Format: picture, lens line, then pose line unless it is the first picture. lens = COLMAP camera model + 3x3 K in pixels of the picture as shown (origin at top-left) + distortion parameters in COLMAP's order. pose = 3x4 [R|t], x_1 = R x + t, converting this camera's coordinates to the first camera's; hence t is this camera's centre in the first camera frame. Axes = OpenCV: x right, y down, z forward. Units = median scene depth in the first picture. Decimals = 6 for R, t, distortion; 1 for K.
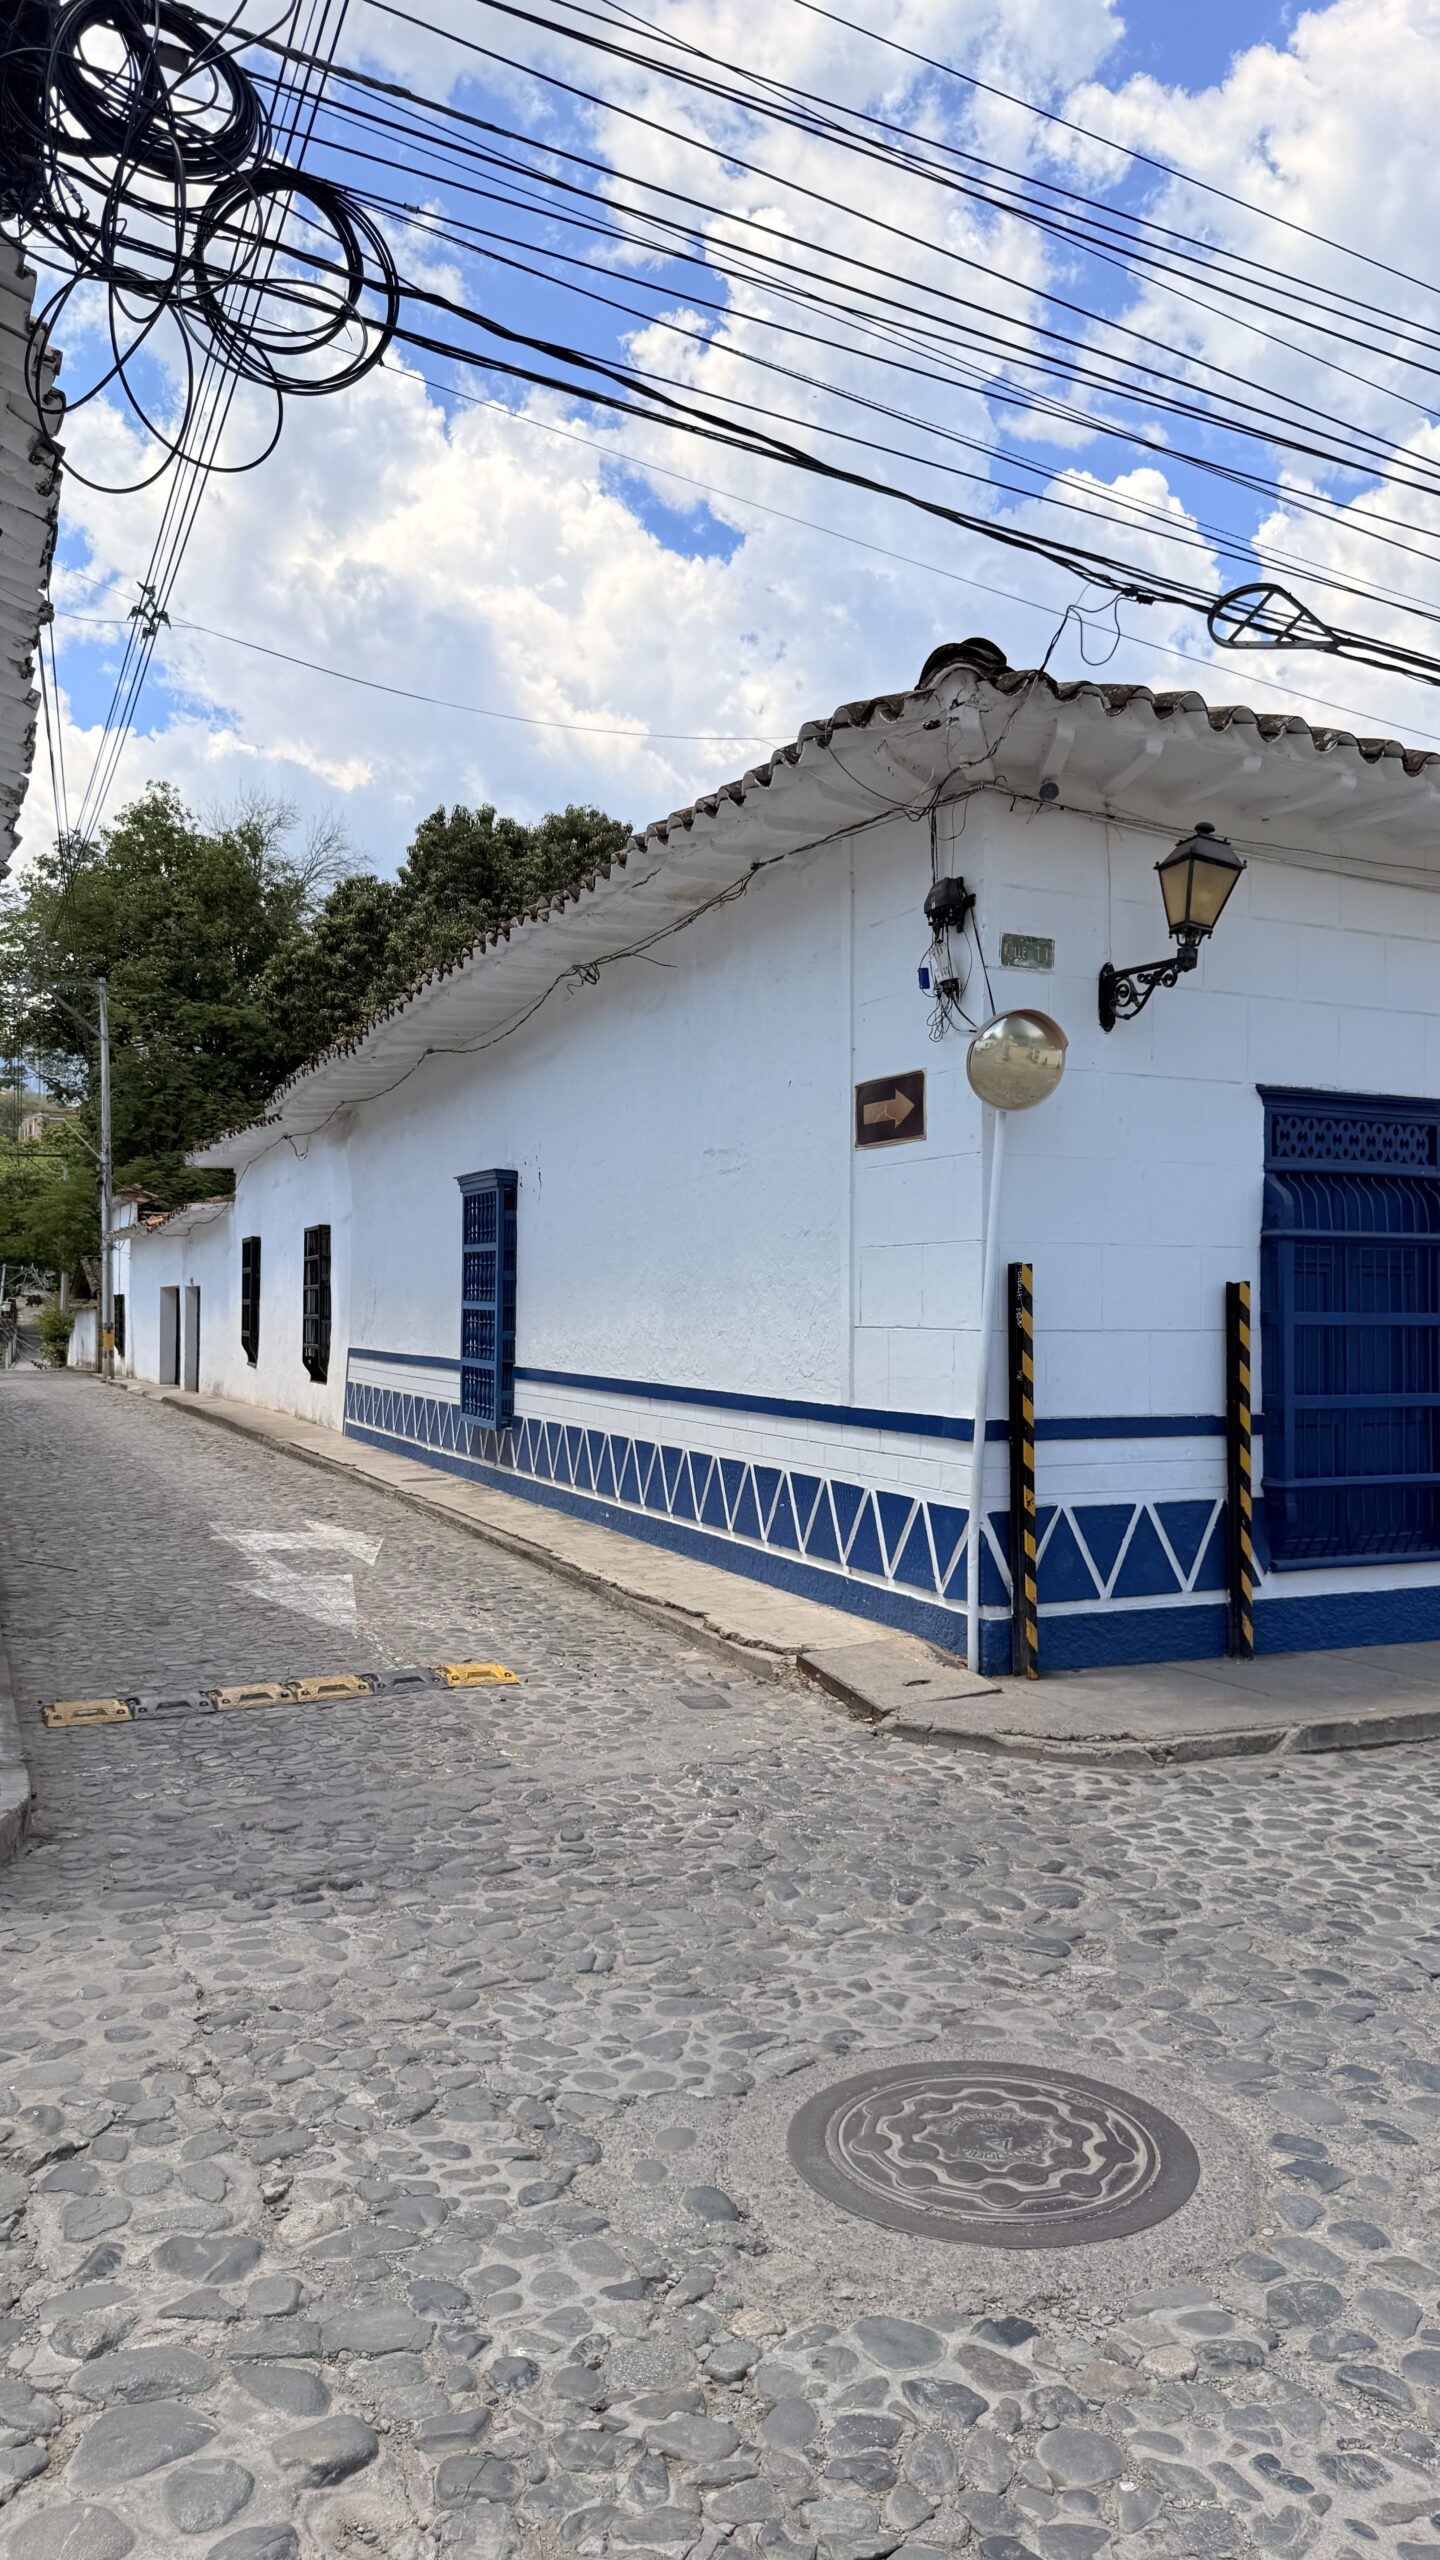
lens RADIAL K [[1793.8, 0, 720.8], [0, 1793.8, 1284.8], [0, 0, 1]] dist [0.200493, -0.467034]
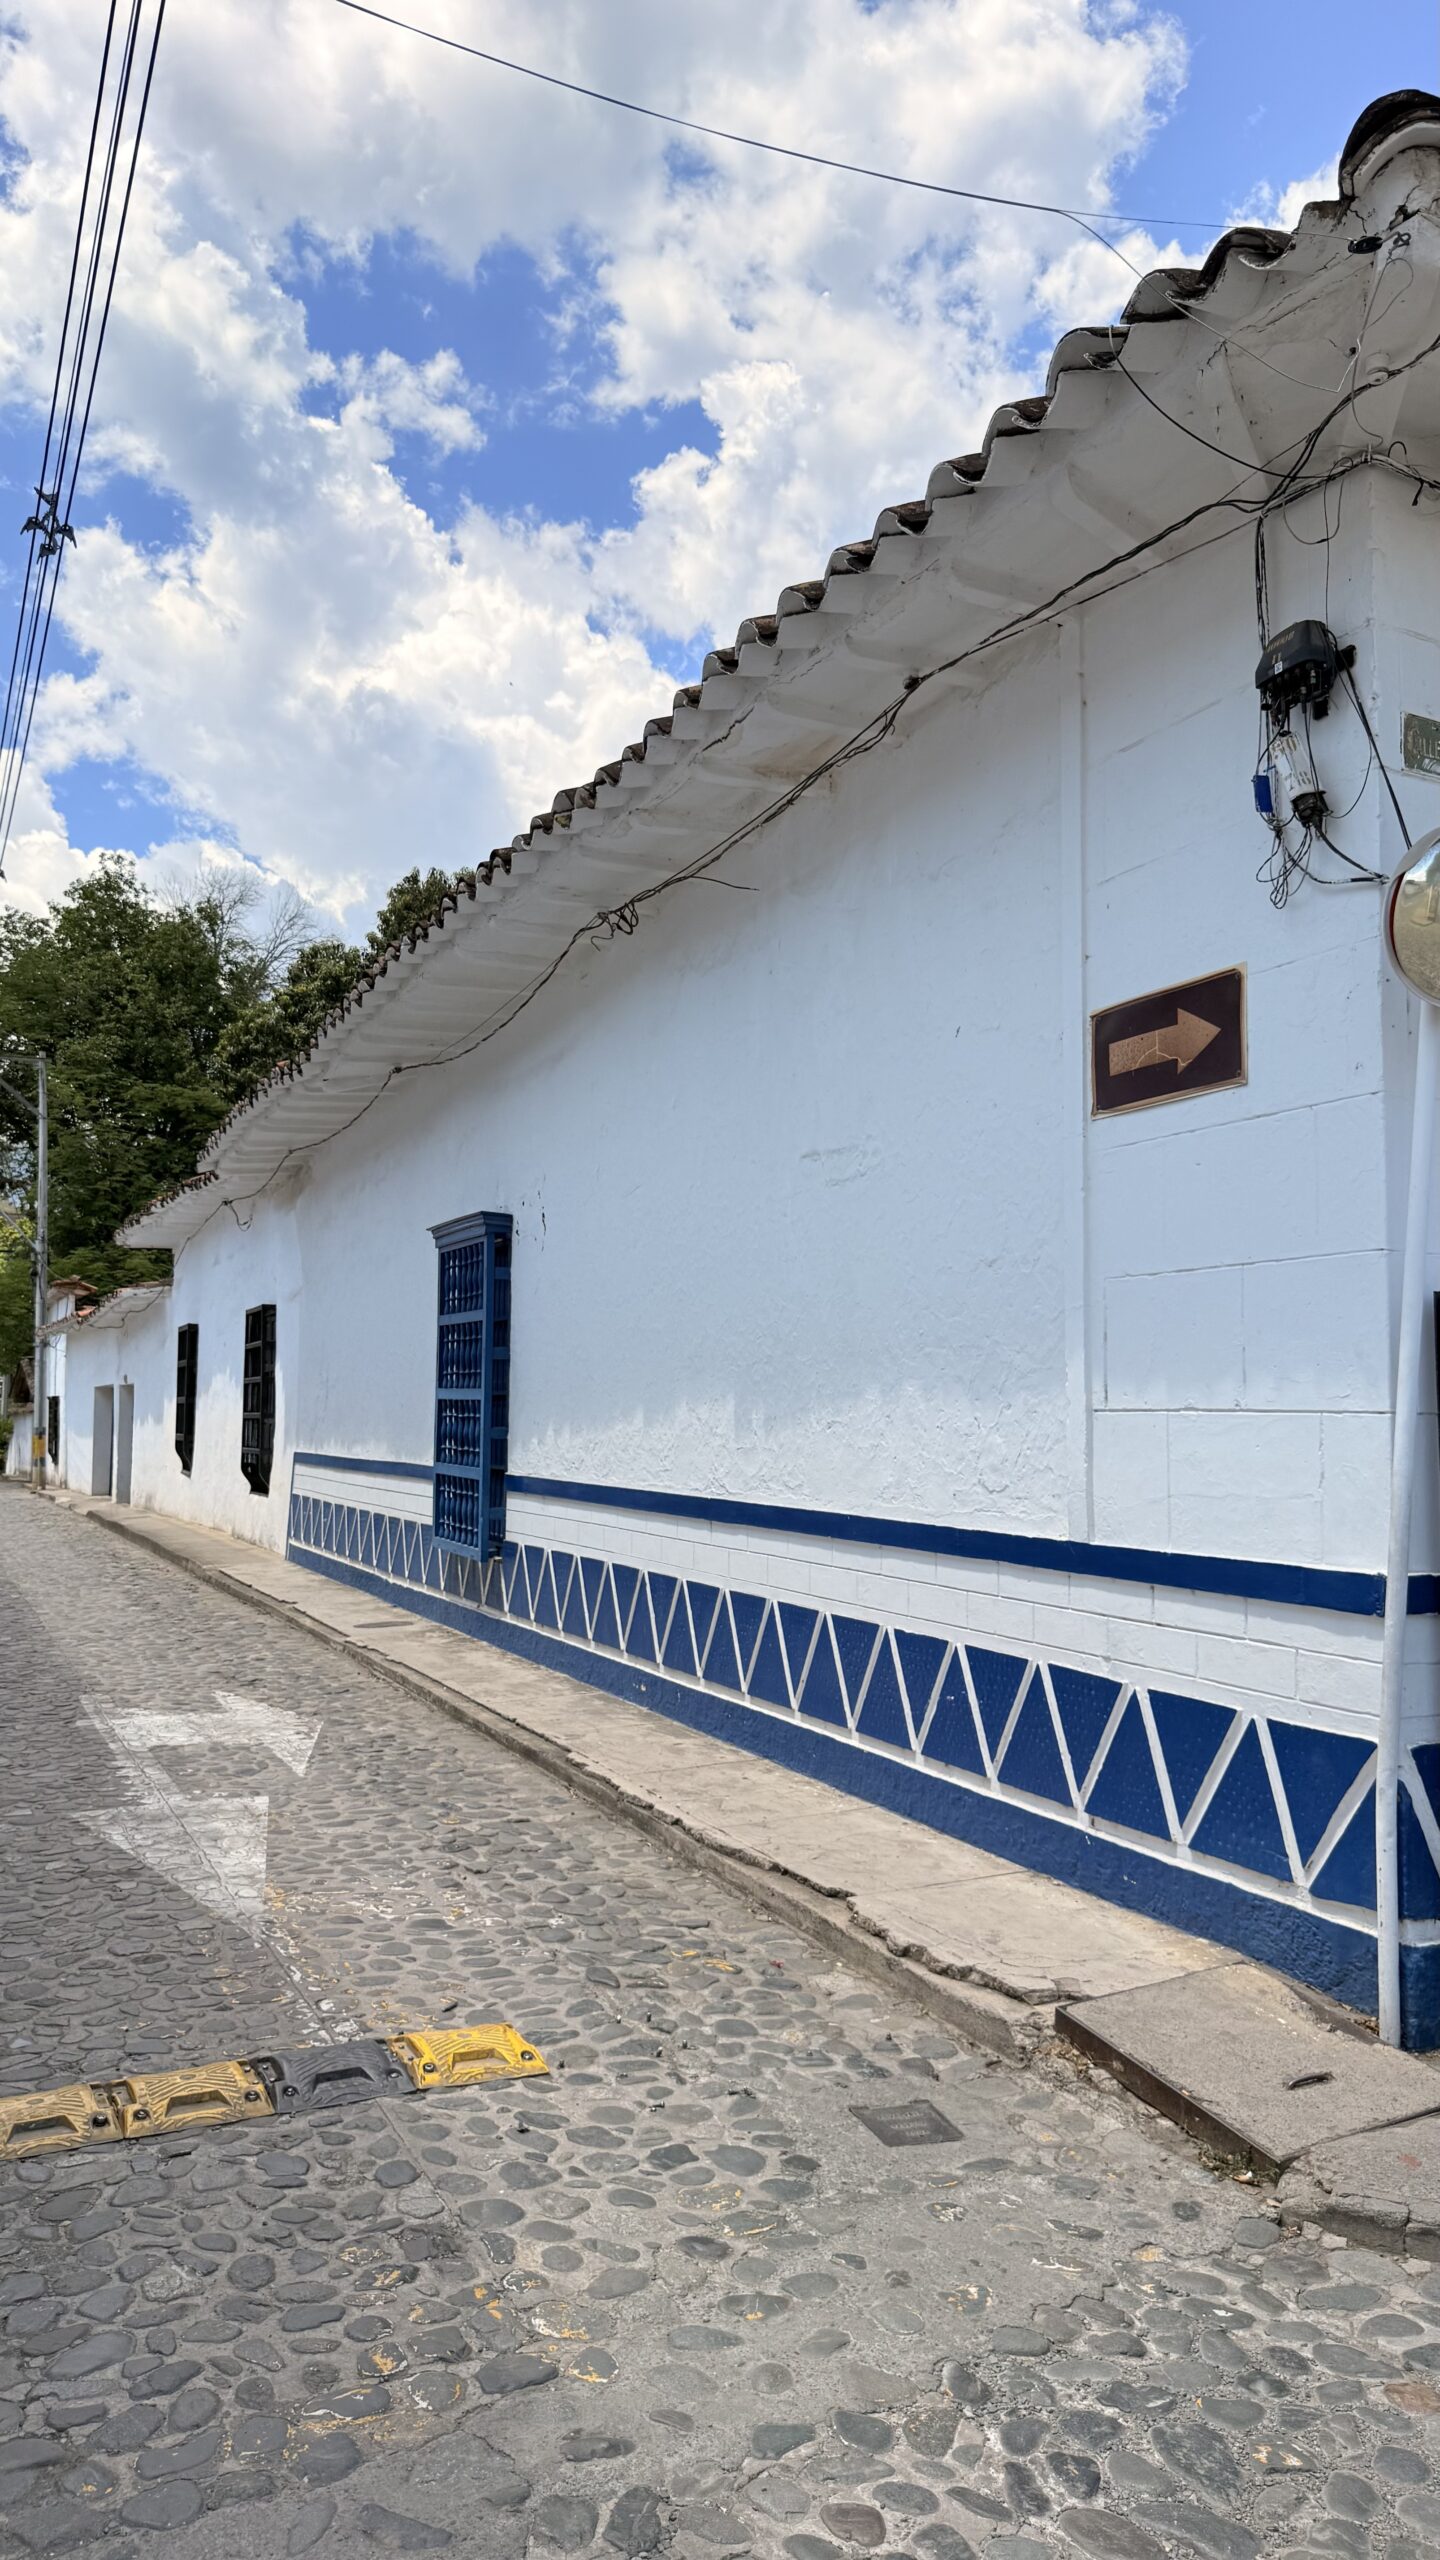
lens RADIAL K [[1785.2, 0, 744.3], [0, 1785.2, 1290.3], [0, 0, 1]] dist [0.163442, -0.339570]
pose [[0.999537, 0.000131, 0.030441, -0.042316], [0.001557, 0.998462, -0.055414, 0.011300], [-0.030402, 0.055435, 0.997999, 0.272723]]
